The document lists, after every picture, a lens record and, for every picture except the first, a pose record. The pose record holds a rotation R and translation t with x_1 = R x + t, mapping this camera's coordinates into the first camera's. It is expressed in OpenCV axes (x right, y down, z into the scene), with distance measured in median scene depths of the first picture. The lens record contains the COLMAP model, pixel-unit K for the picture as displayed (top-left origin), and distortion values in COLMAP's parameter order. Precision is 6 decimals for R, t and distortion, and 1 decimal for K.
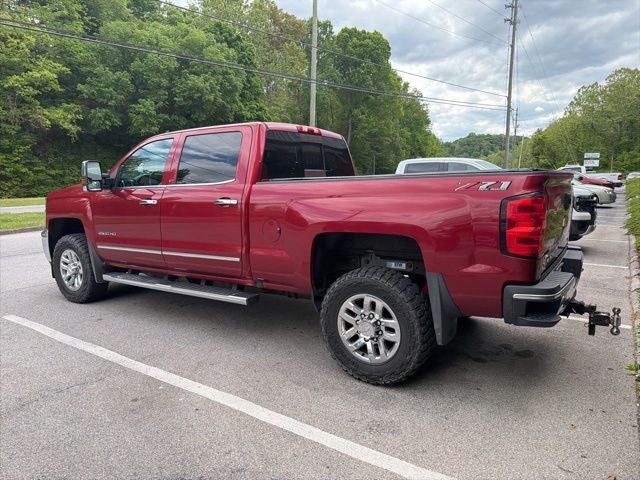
lens RADIAL K [[453.4, 0, 312.6], [0, 453.4, 240.6], [0, 0, 1]] dist [0.010653, -0.011477]
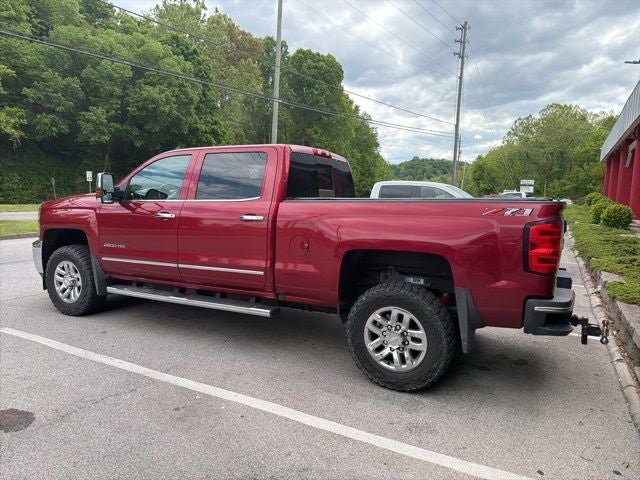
lens RADIAL K [[453.4, 0, 312.6], [0, 453.4, 240.6], [0, 0, 1]] dist [0.010653, -0.011477]
pose [[0.993221, 0.023454, 0.113847, -0.120857], [-0.019299, 0.999112, -0.037462, 0.002093], [-0.114624, 0.035011, 0.992792, -0.038010]]
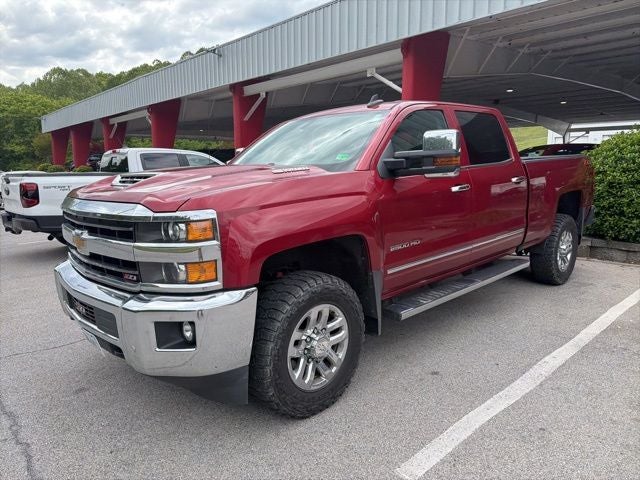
lens RADIAL K [[453.7, 0, 317.7], [0, 453.7, 234.9], [0, 0, 1]] dist [0.000079, -0.003959]
pose [[0.214219, -0.138641, 0.966896, -0.993431], [0.154874, 0.982175, 0.106519, -0.105846], [-0.964429, 0.126929, 0.231873, 0.882027]]
